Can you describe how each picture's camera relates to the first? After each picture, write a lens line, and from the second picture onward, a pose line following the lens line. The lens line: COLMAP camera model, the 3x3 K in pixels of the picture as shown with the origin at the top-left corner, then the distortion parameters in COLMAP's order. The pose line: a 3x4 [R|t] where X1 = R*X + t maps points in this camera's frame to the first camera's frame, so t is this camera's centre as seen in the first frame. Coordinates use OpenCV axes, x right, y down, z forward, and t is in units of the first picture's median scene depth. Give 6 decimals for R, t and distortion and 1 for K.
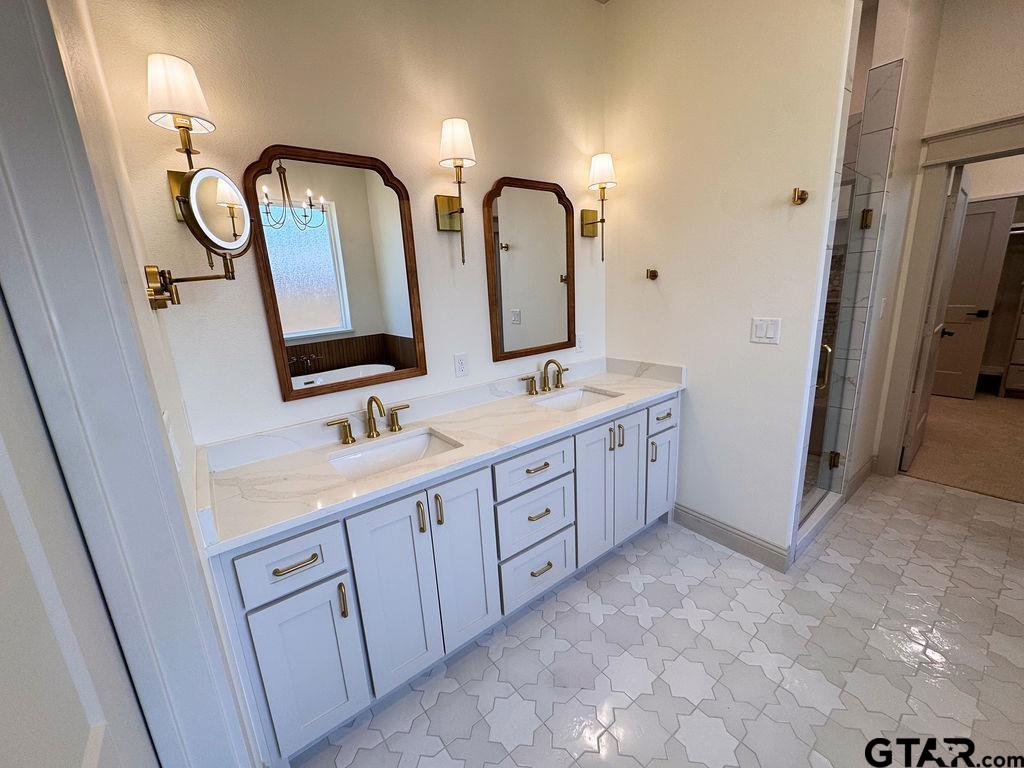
lens RADIAL K [[408.6, 0, 511.2], [0, 408.6, 383.6], [0, 0, 1]] dist [-0.002562, 0.000227]
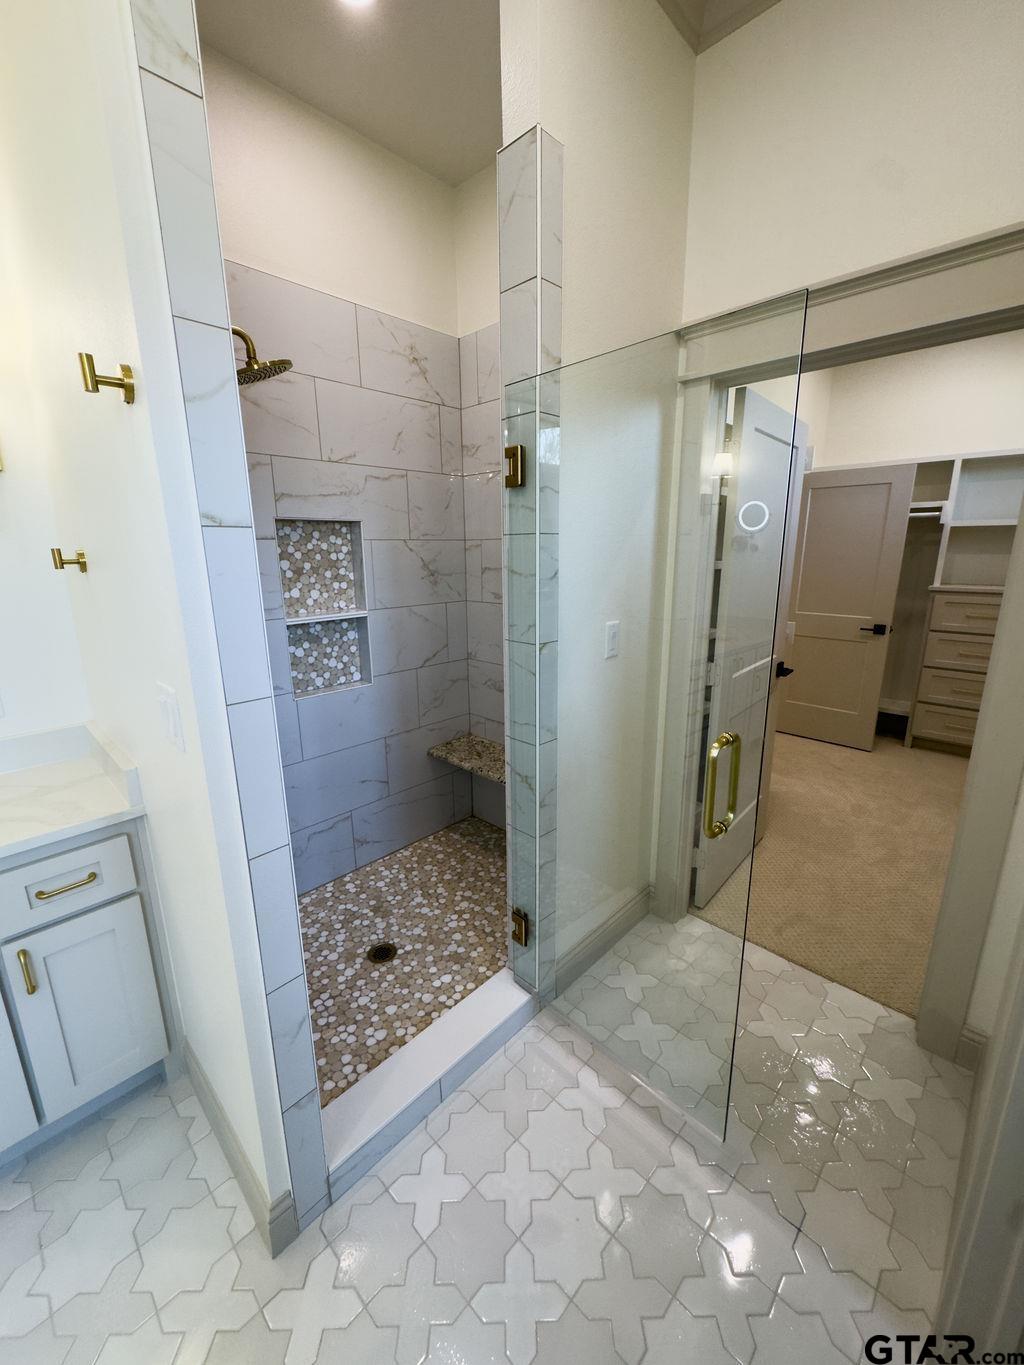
lens RADIAL K [[544.7, 0, 512.1], [0, 544.7, 680.1], [0, 0, 1]] dist [-0.002562, 0.000227]
pose [[0.987705, 0.008984, 0.156071, 0.413772], [-0.007921, 0.999941, -0.007435, -0.076497], [-0.156128, 0.006107, 0.987718, 0.191737]]
